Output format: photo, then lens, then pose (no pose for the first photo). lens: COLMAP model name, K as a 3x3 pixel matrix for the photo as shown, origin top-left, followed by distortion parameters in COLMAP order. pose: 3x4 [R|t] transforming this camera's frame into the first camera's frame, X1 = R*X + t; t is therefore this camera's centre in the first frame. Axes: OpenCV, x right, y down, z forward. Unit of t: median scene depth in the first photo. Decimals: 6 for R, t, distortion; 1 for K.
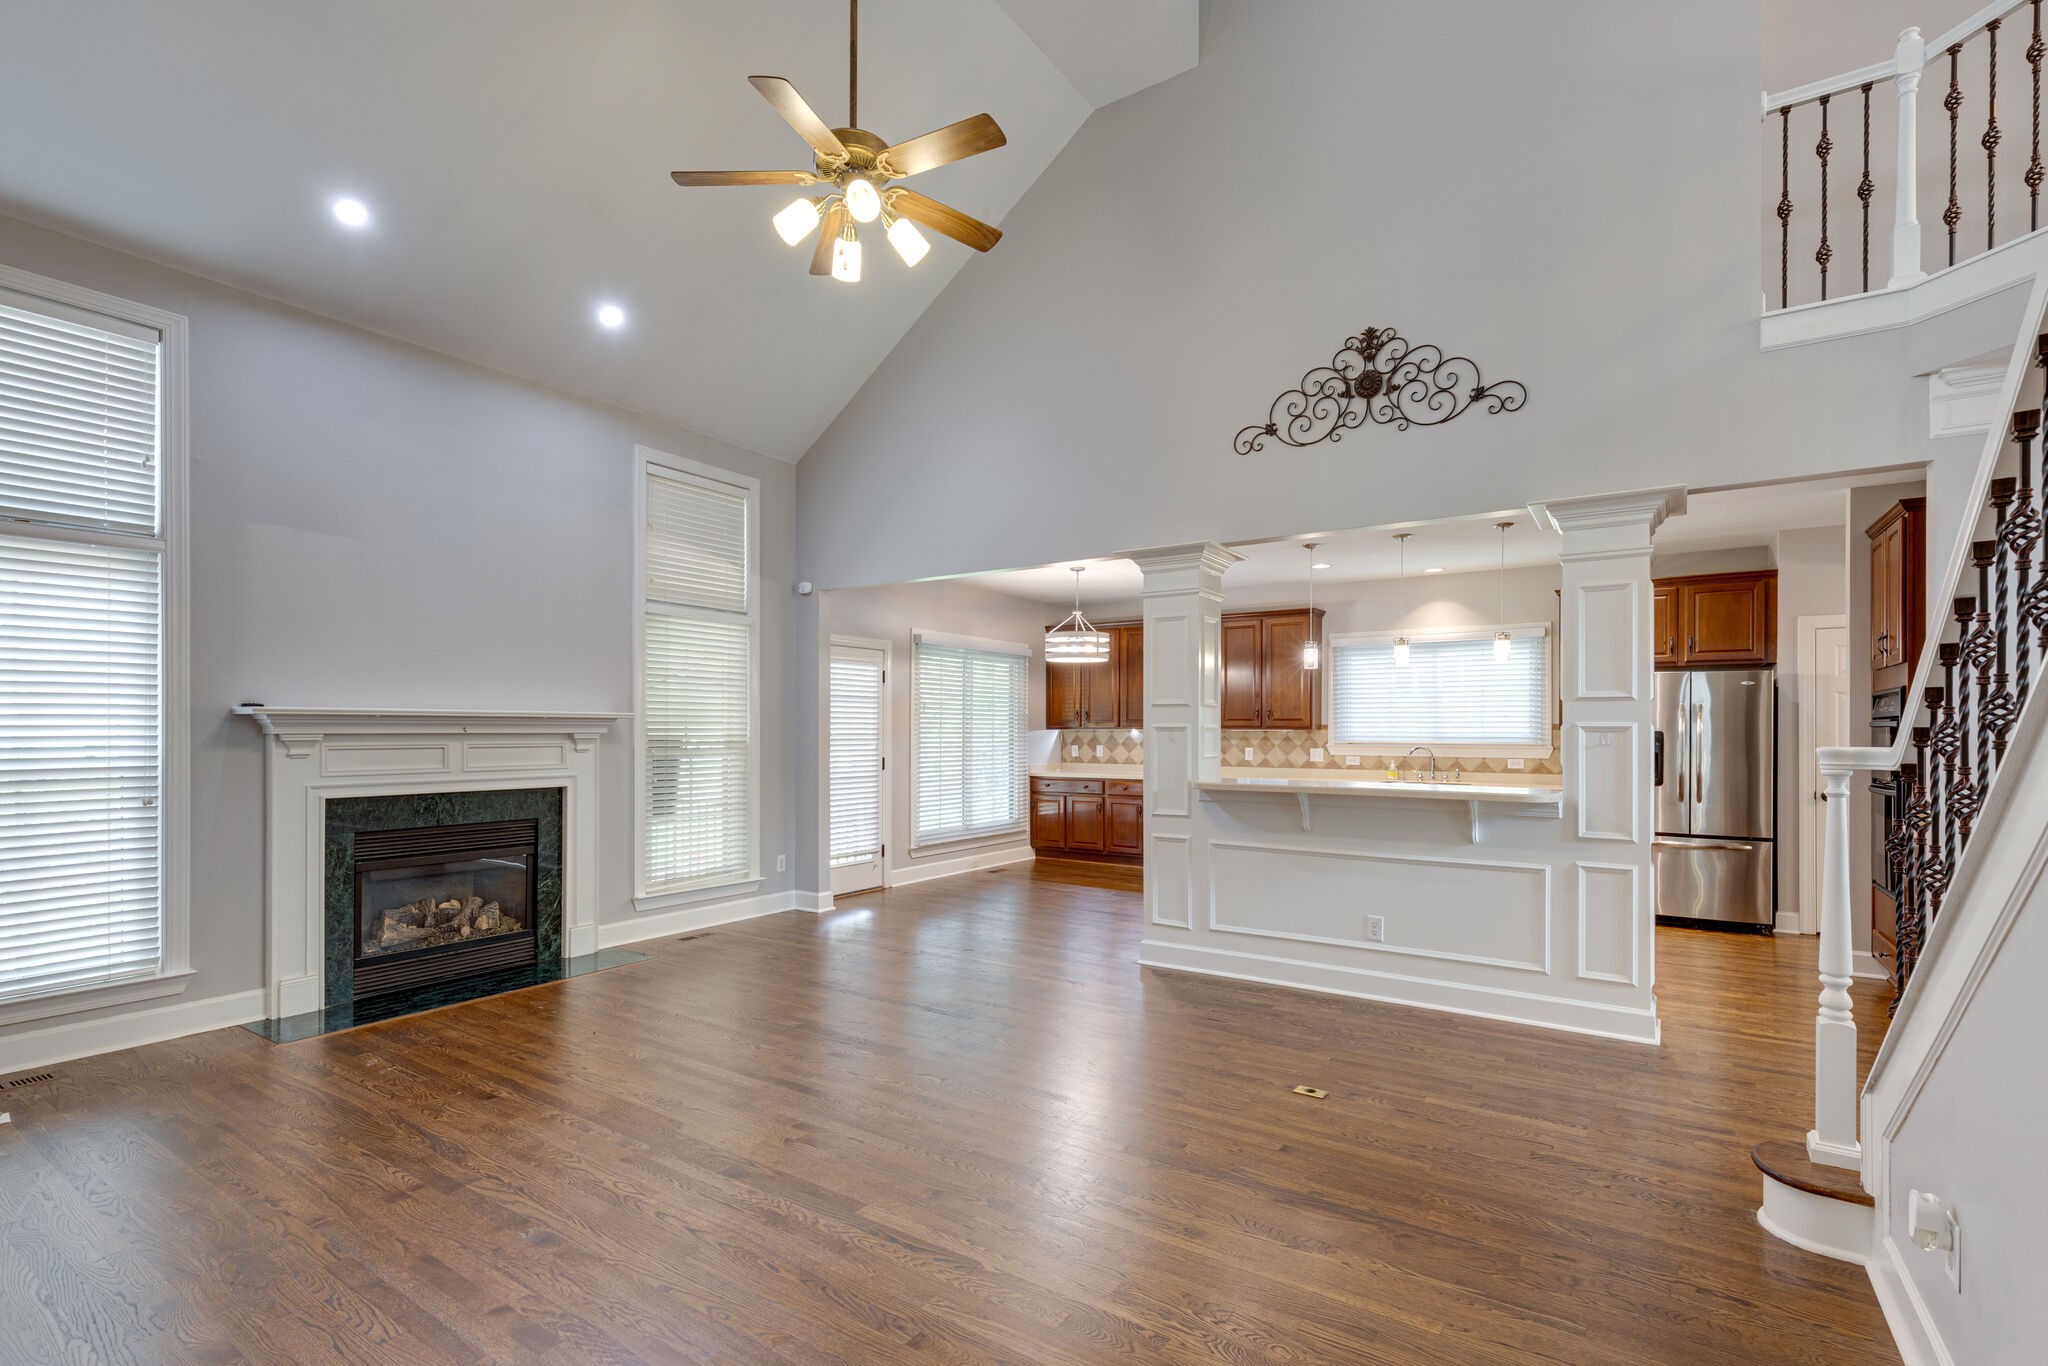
lens RADIAL K [[931.8, 0, 1049.7], [0, 931.8, 729.4], [0, 0, 1]] dist [0.004074, -0.000387]
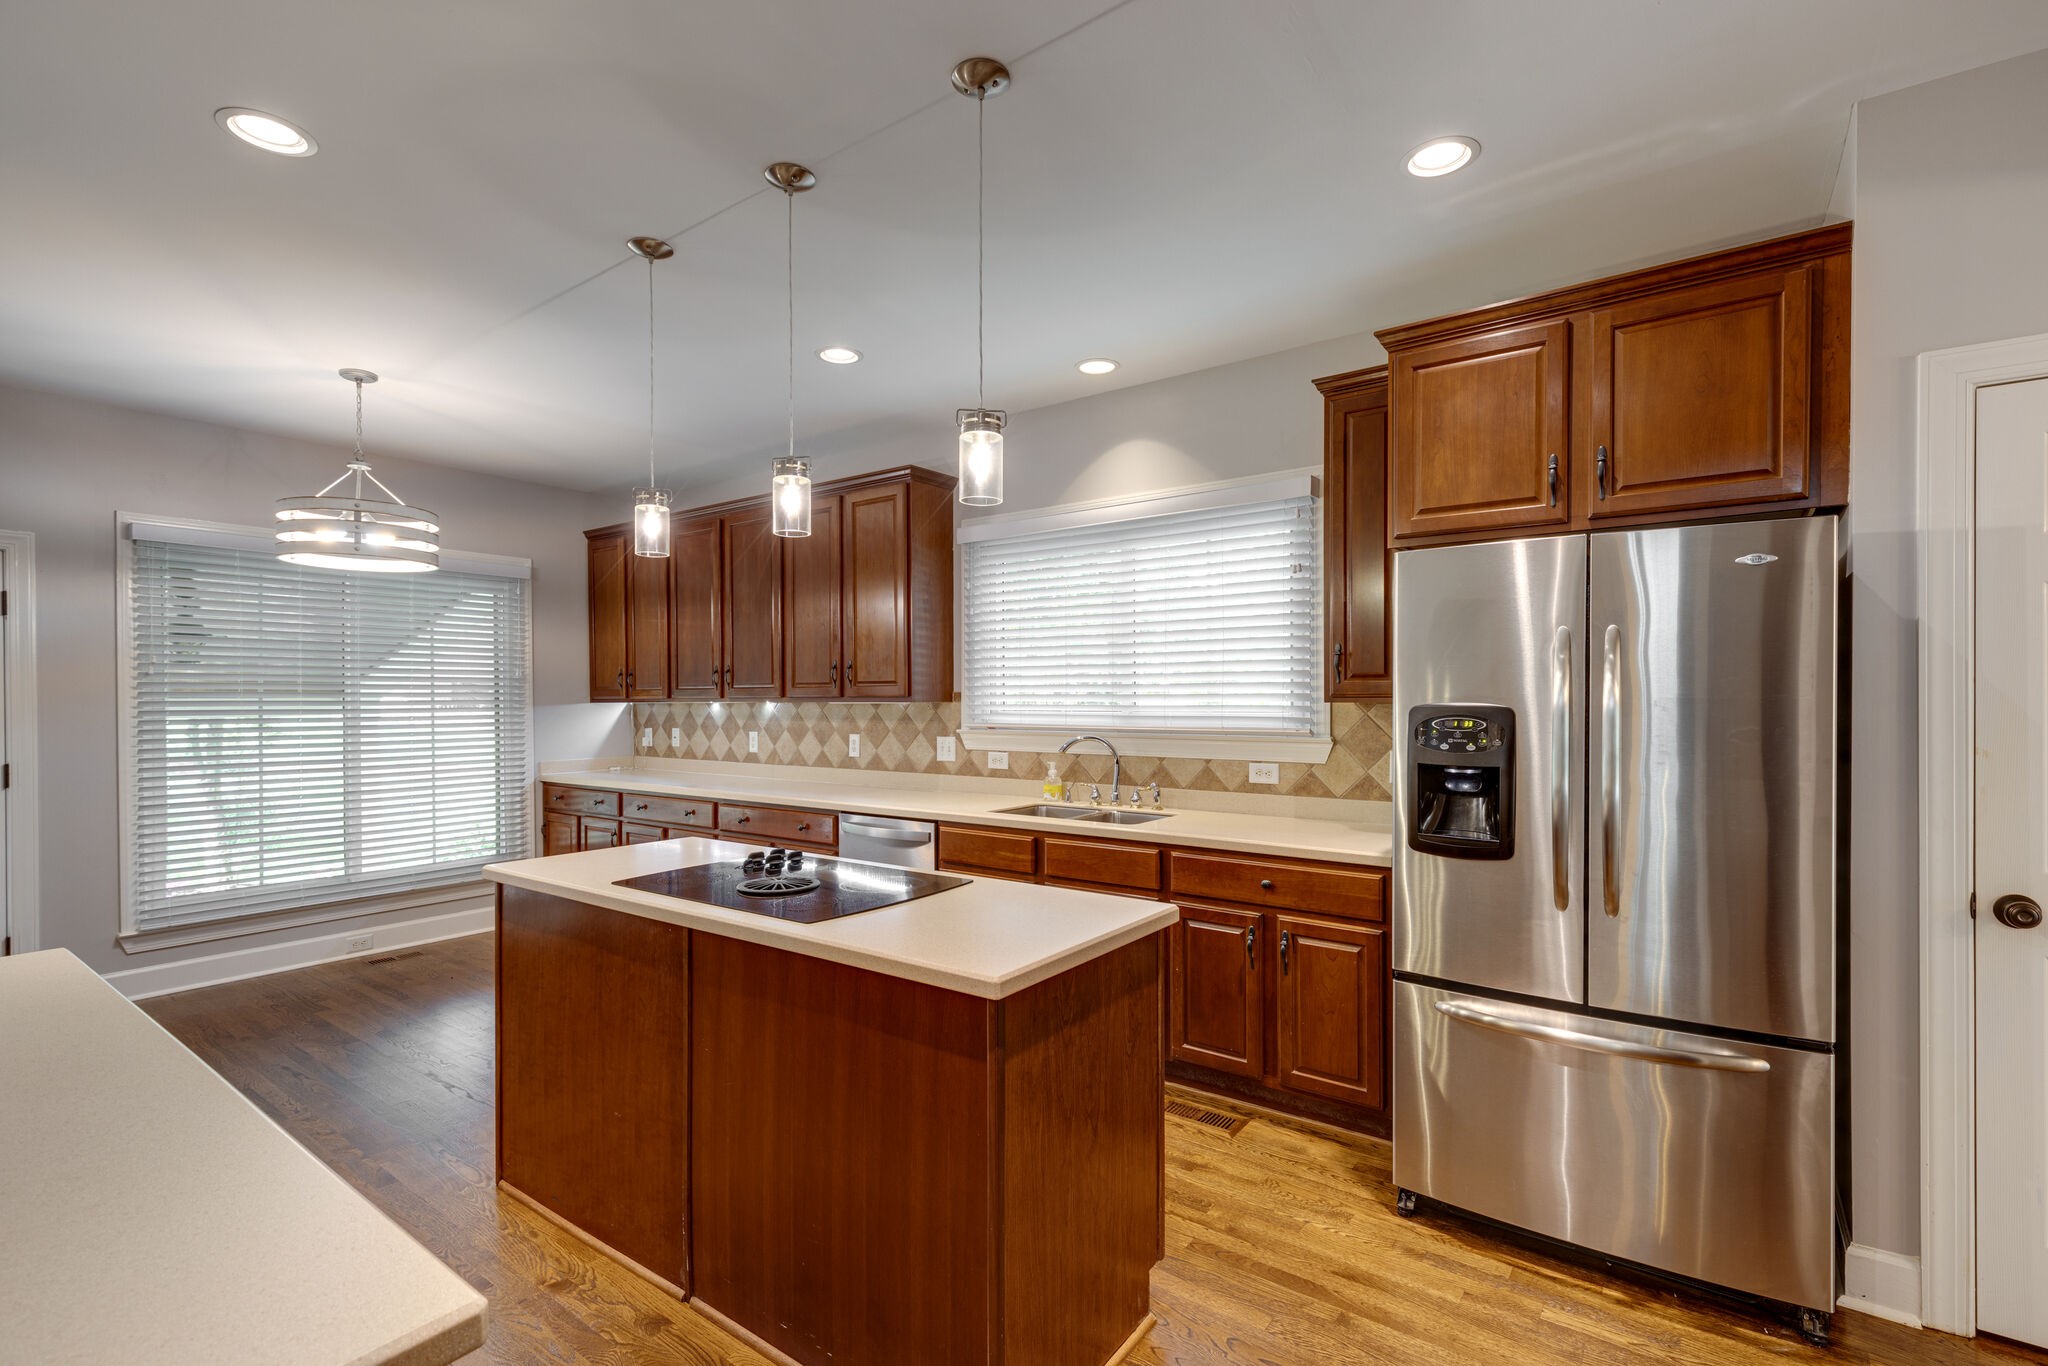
lens RADIAL K [[921.5, 0, 1040.3], [0, 921.5, 704.4], [0, 0, 1]] dist [0.010162, -0.000764]
pose [[0.998880, -0.006484, -0.046876, 0.515412], [0.006921, 0.999934, 0.009172, -0.003609], [0.046813, -0.009486, 0.998859, 0.667559]]
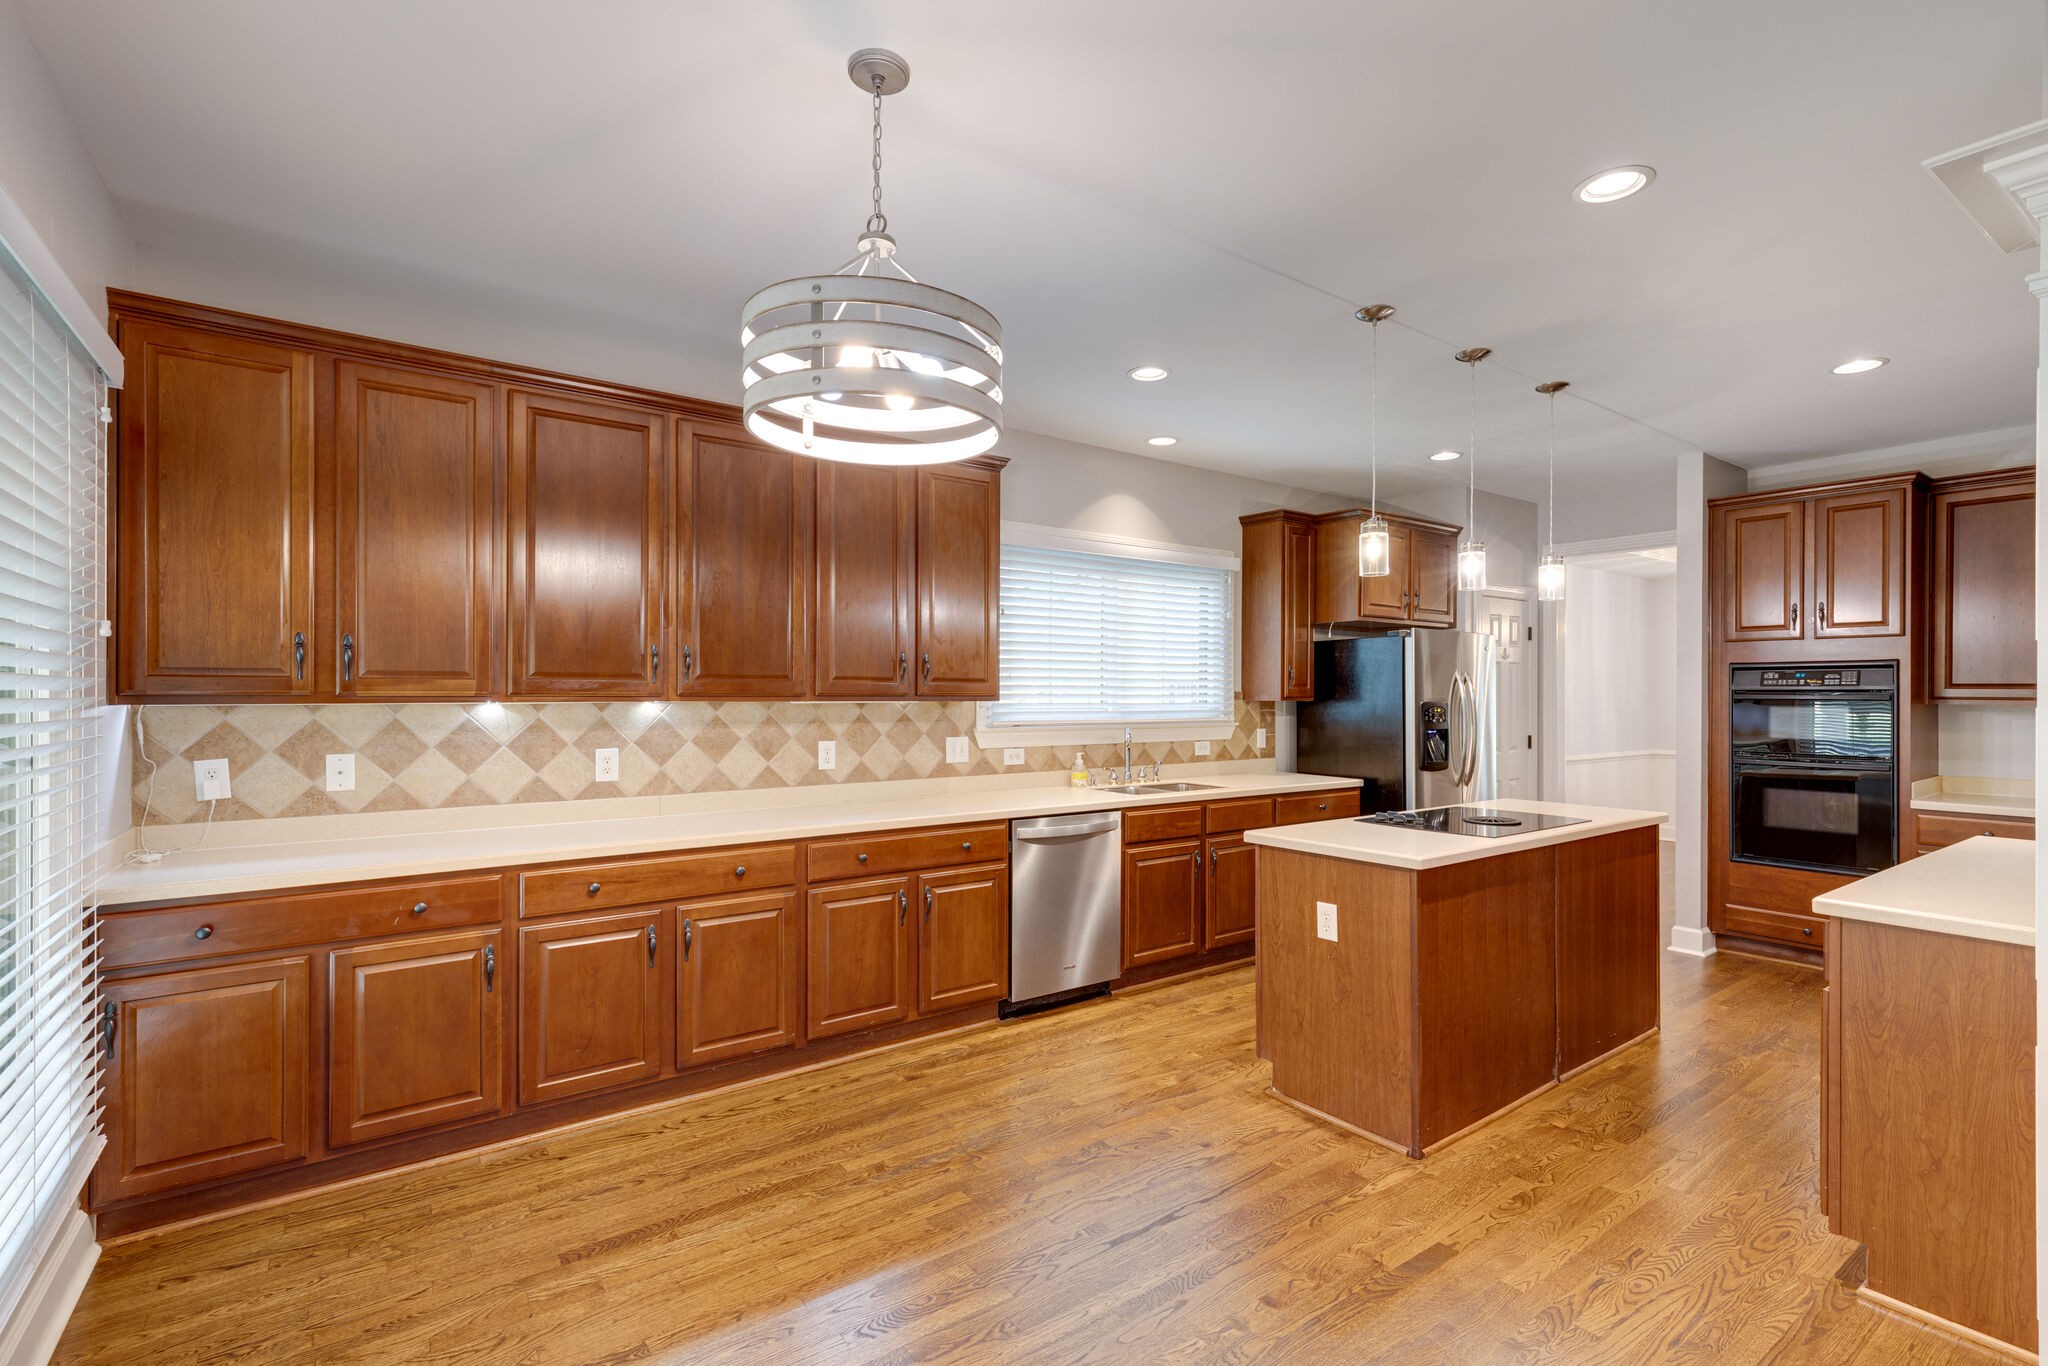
lens RADIAL K [[914.7, 0, 1039.1], [0, 914.7, 691.8], [0, 0, 1]] dist [0.004933, -0.000562]
pose [[0.351689, 0.000316, 0.936117, -0.238783], [-0.003291, 0.999994, 0.000898, -0.007208], [-0.936111, -0.003396, 0.351688, 1.100164]]
